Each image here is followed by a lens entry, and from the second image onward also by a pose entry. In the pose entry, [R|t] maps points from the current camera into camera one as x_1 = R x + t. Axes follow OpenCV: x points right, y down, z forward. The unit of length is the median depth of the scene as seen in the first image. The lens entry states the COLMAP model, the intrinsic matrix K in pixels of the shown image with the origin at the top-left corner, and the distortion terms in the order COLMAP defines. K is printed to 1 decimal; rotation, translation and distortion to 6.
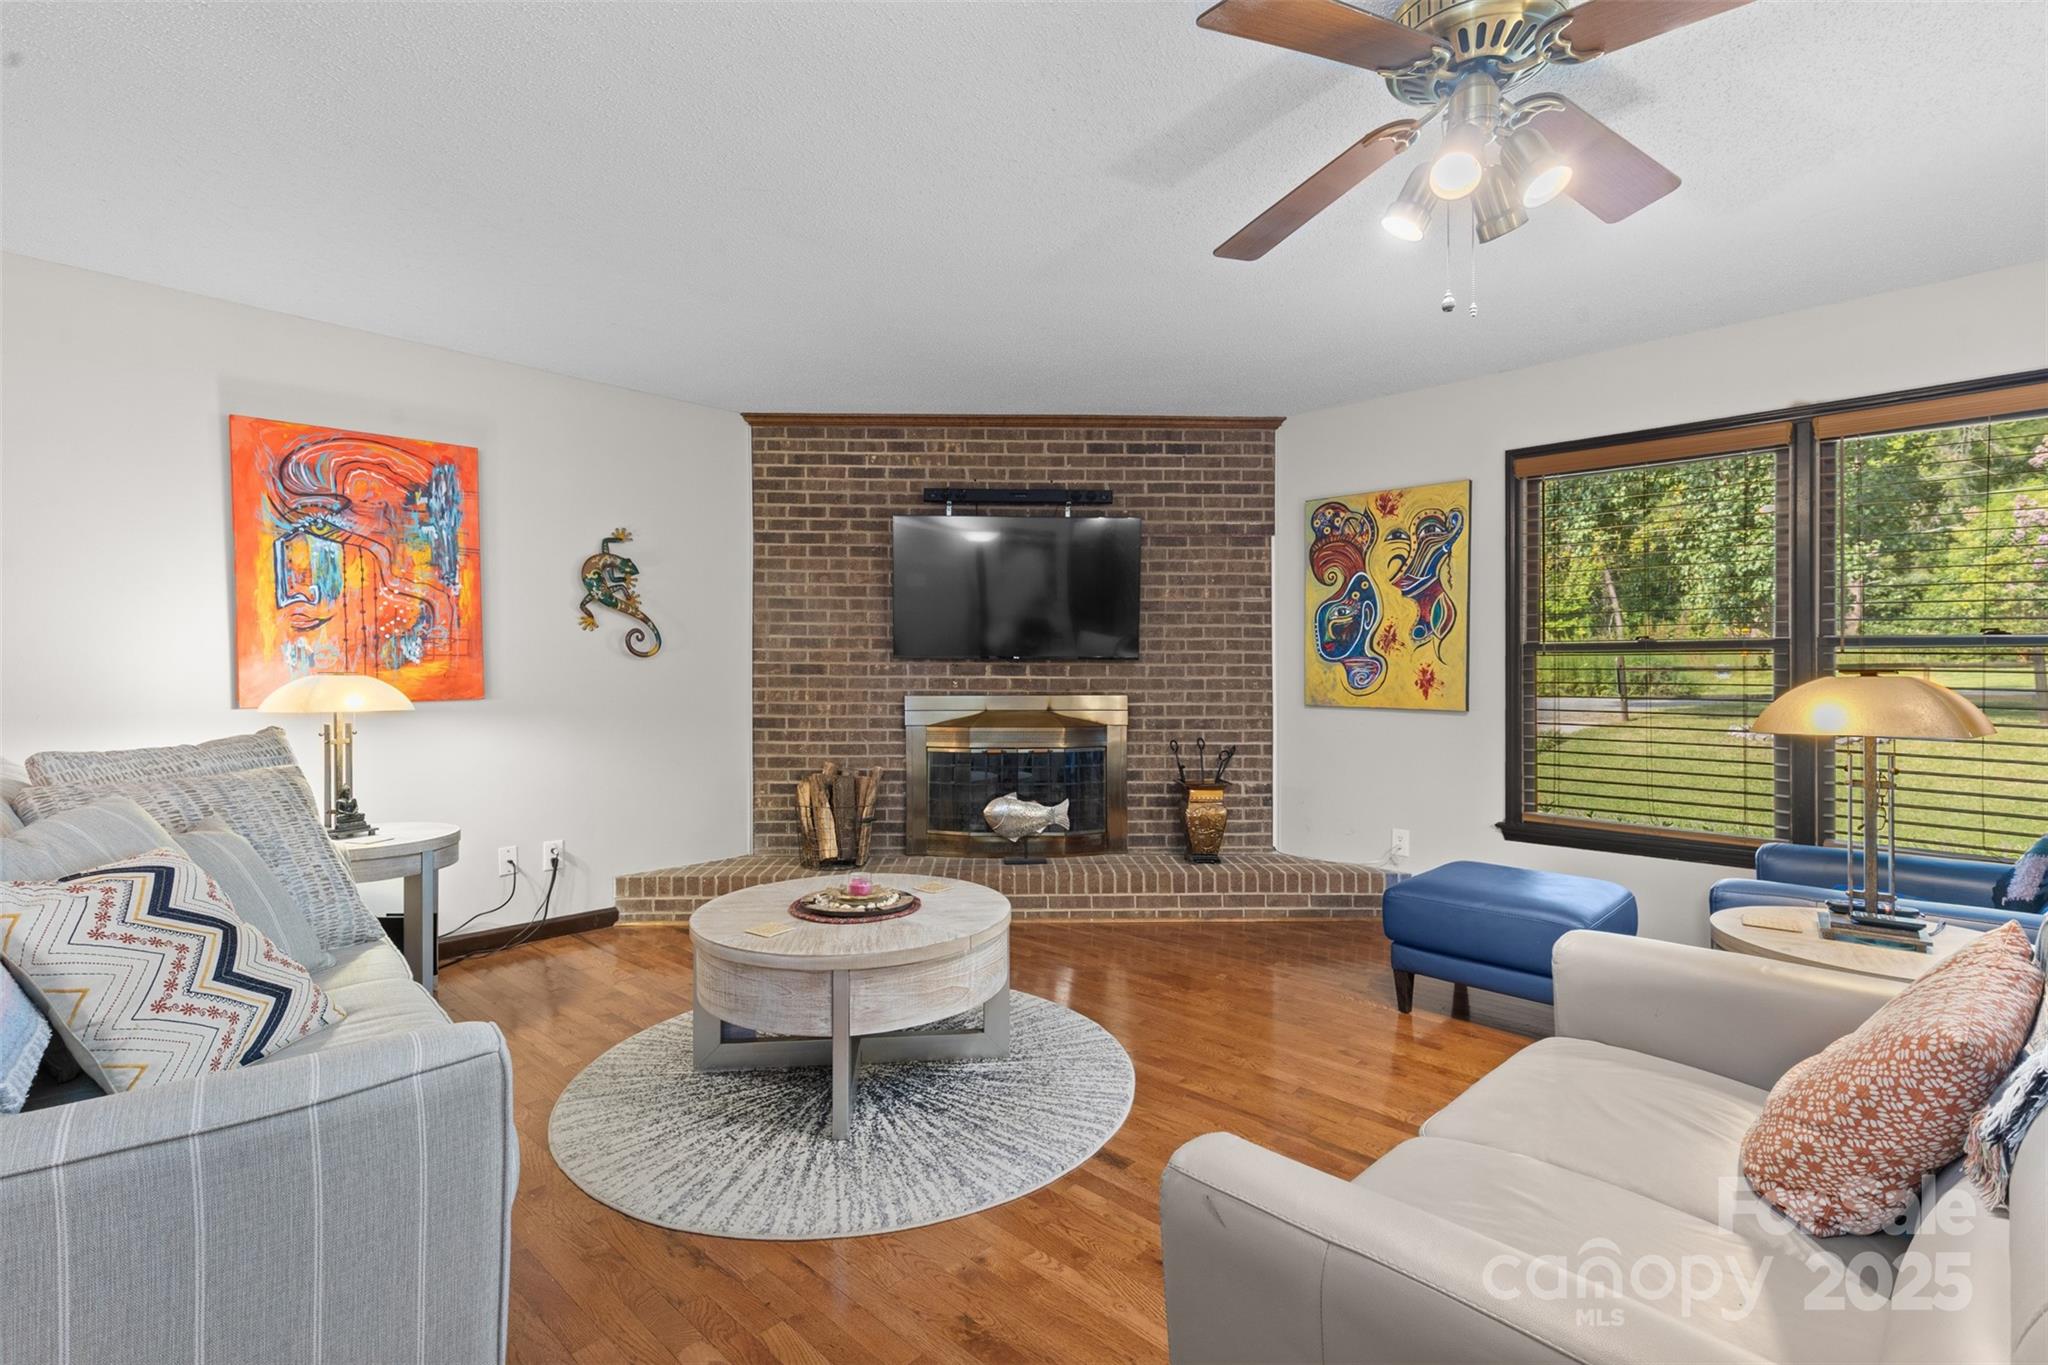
lens RADIAL K [[920.4, 0, 1019.9], [0, 920.4, 671.0], [0, 0, 1]] dist [0.009776, -0.000122]
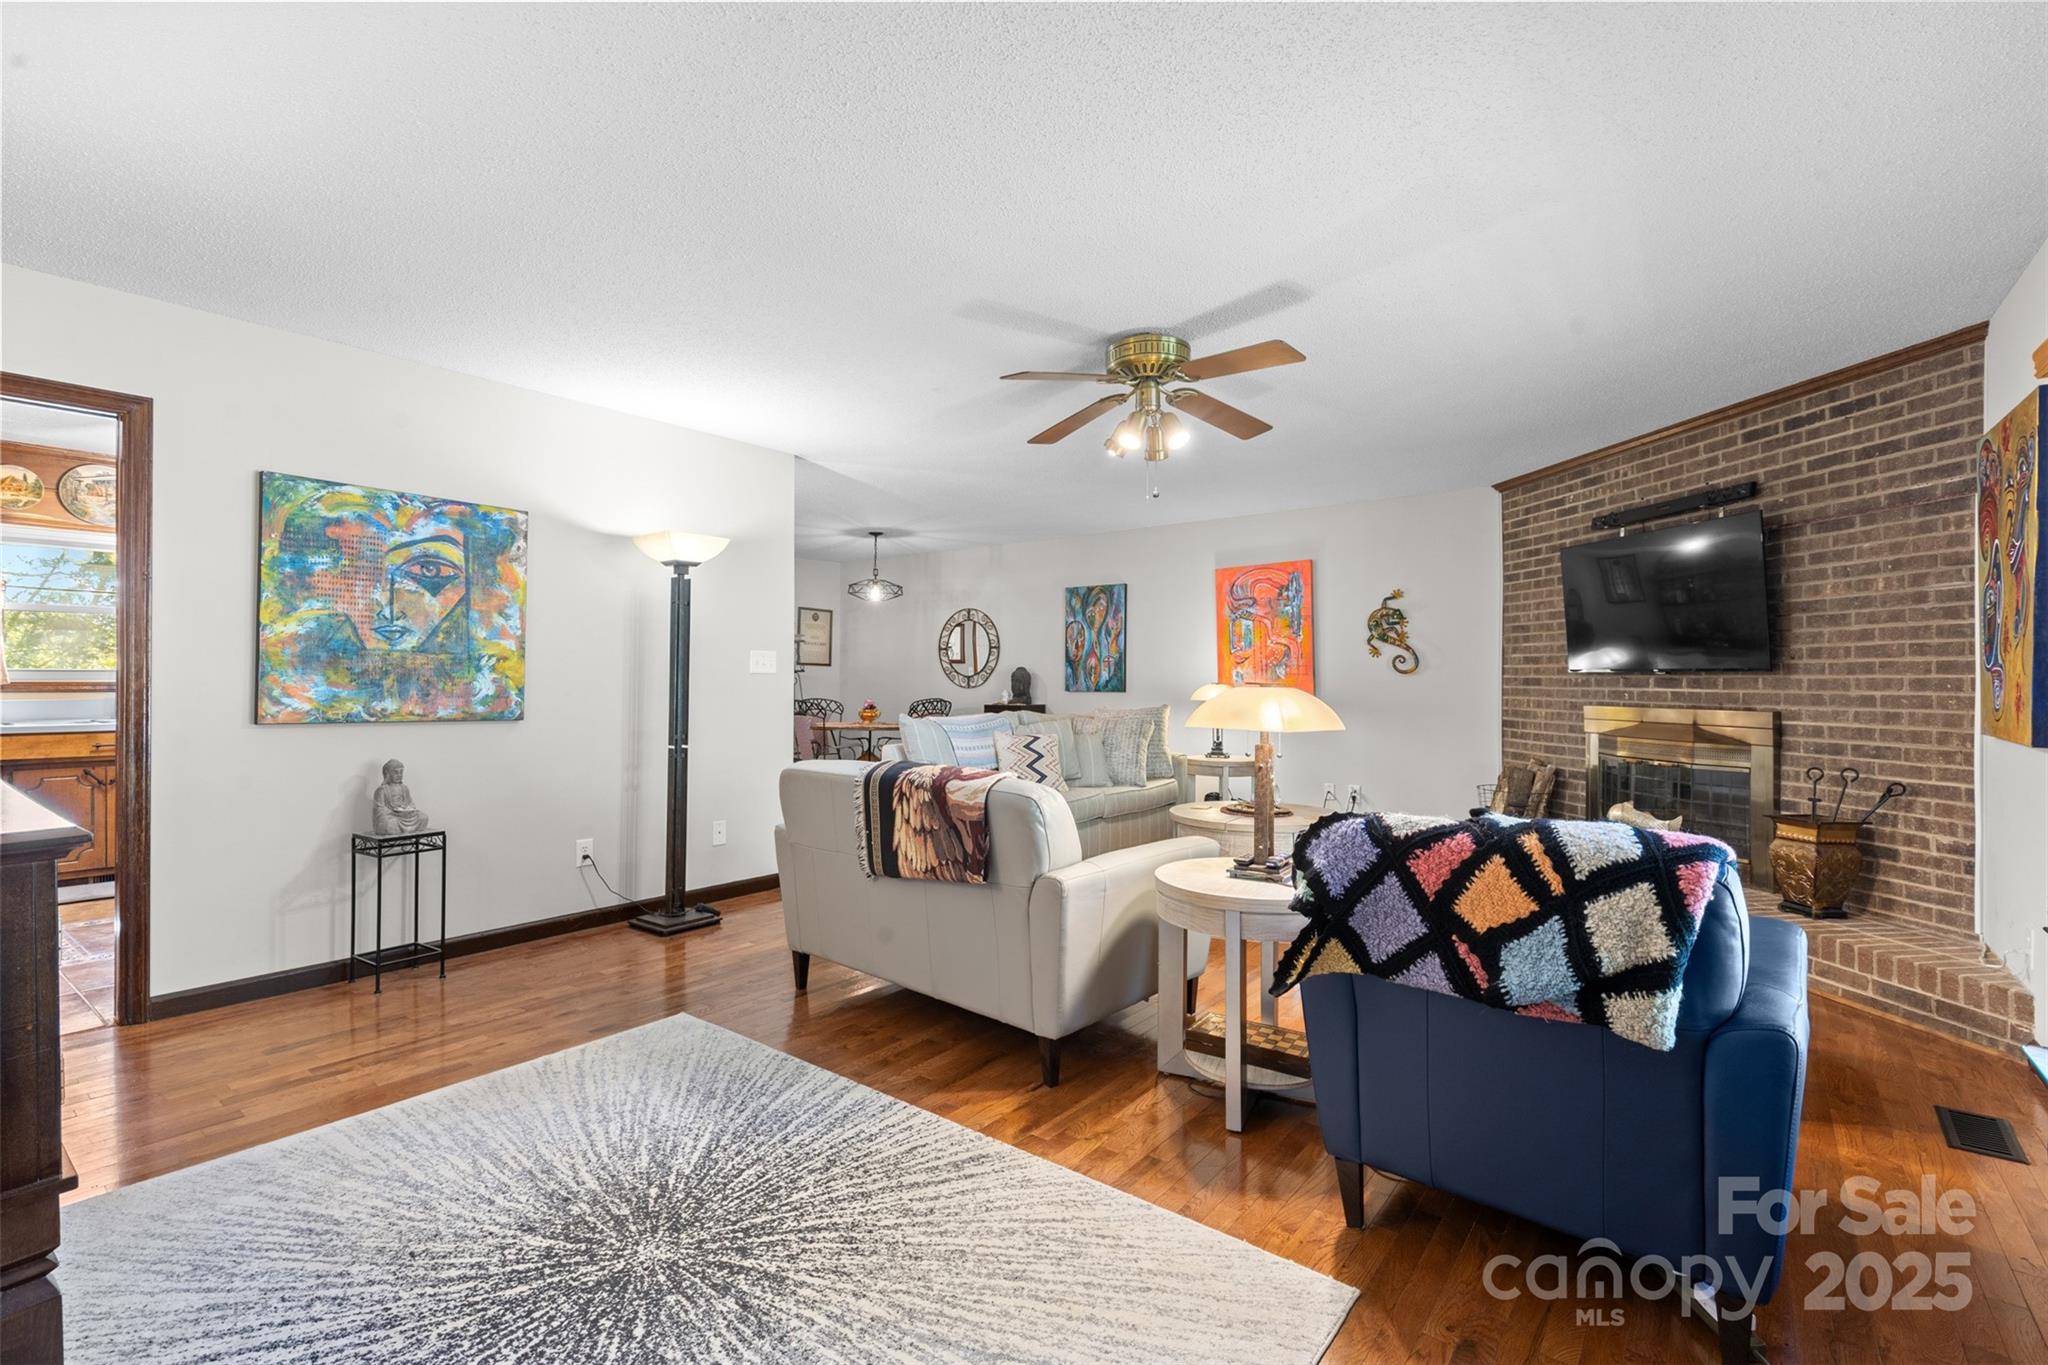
lens RADIAL K [[914.9, 0, 1024.0], [0, 914.9, 682.5], [0, 0, 1]] dist [0.001276, -0.000218]
pose [[0.103867, 0.001394, -0.994590, 0.904693], [-0.001605, 0.999998, 0.001234, -0.001341], [0.994590, 0.001469, 0.103869, 0.203614]]
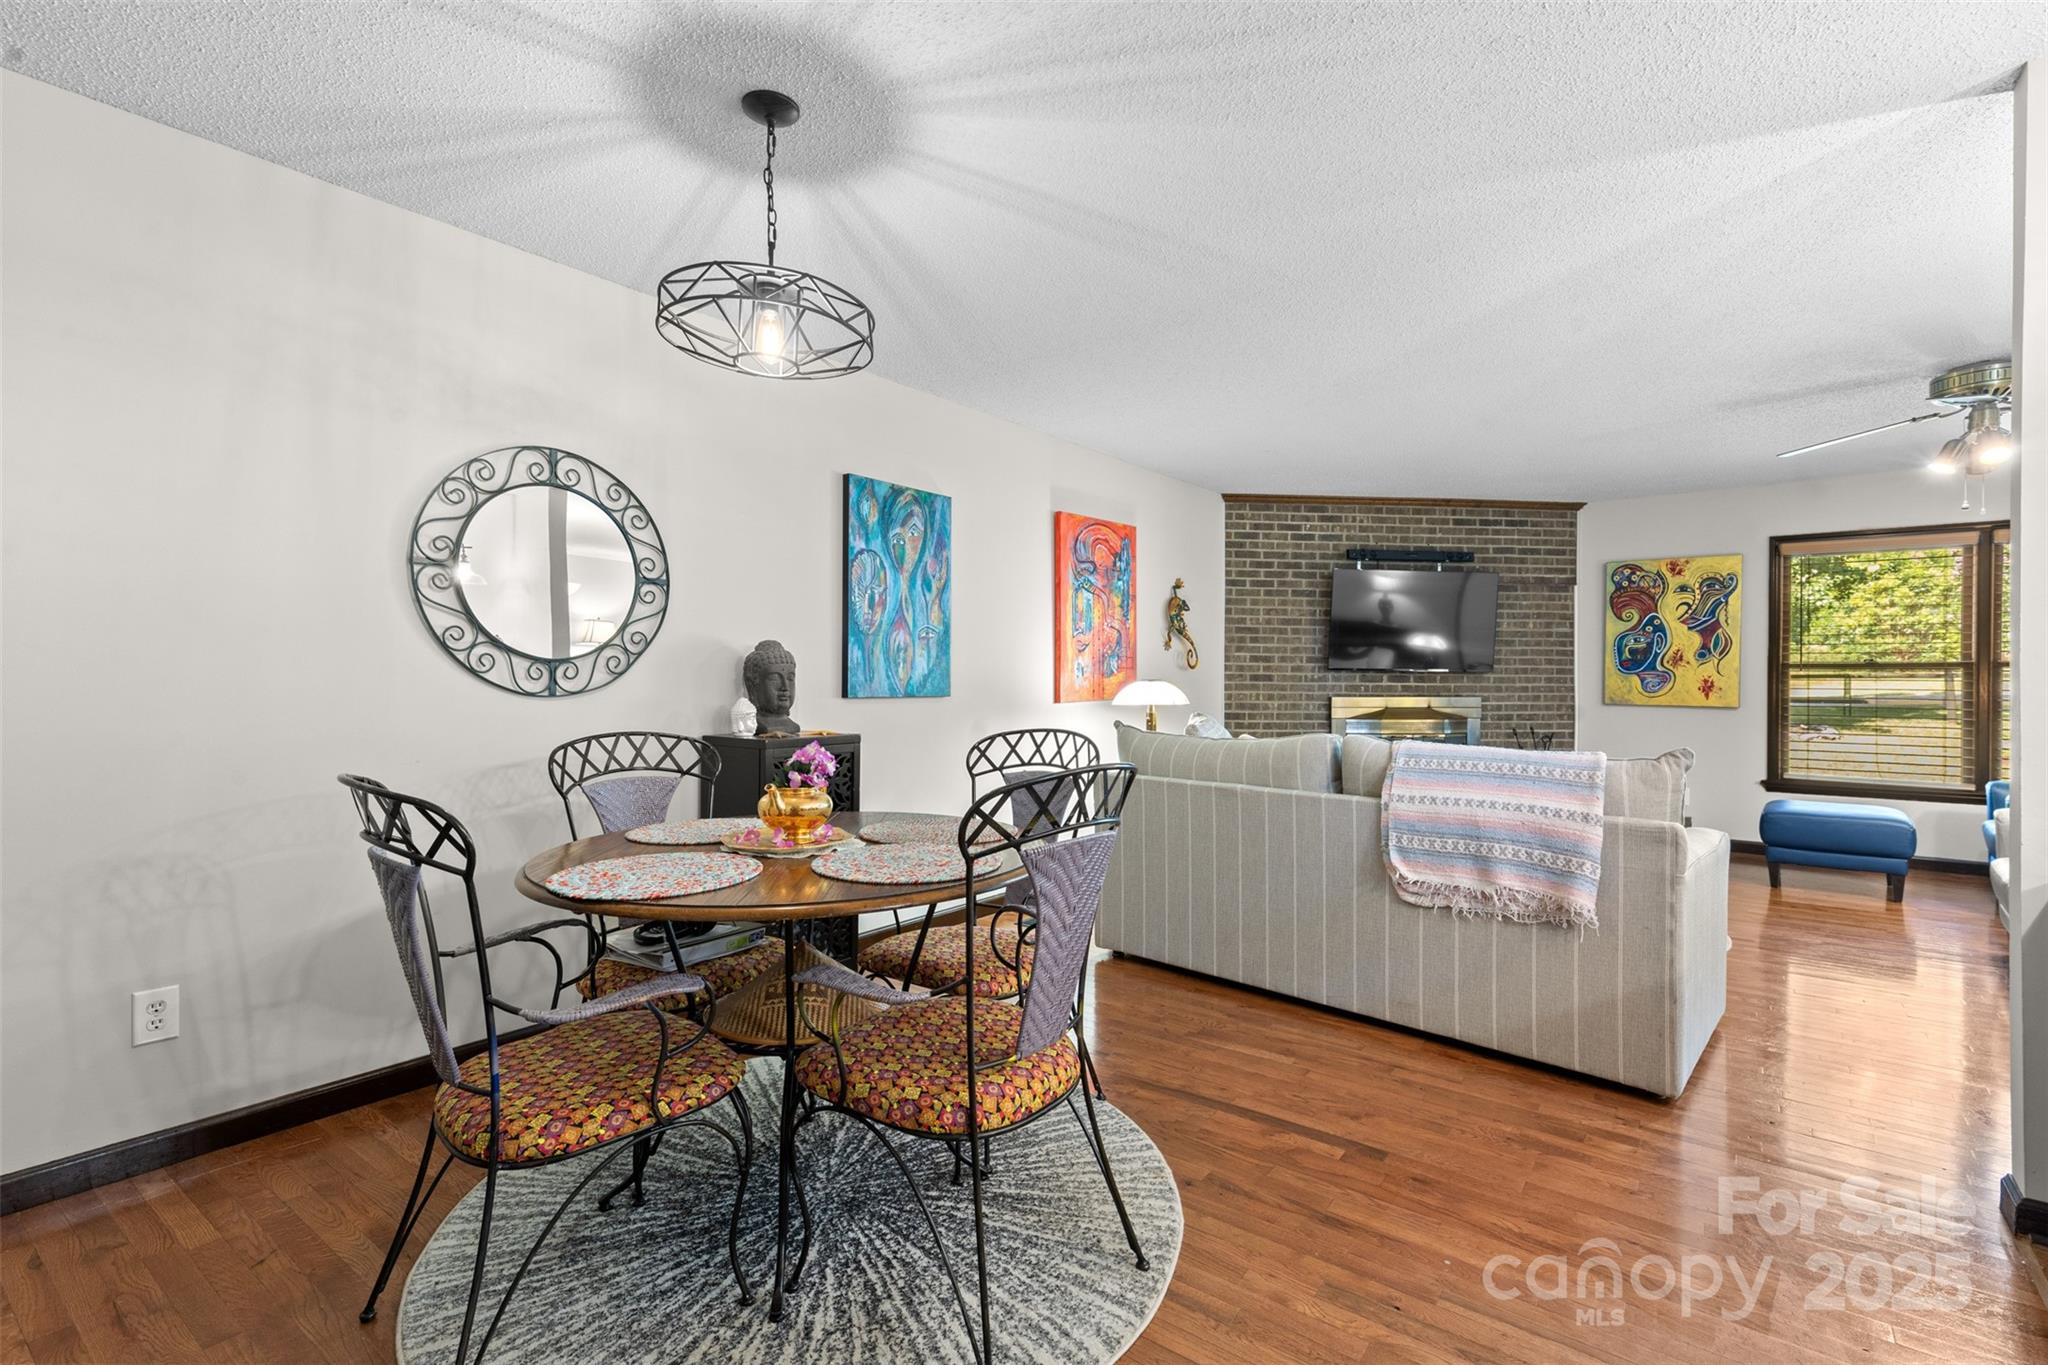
lens RADIAL K [[919.2, 0, 1019.2], [0, 919.2, 682.2], [0, 0, 1]] dist [0.004169, 0.000199]
pose [[0.996265, 0.002987, 0.086291, -0.713580], [-0.003369, 0.999985, 0.004284, -0.000044], [-0.086277, -0.004558, 0.996261, -0.350437]]
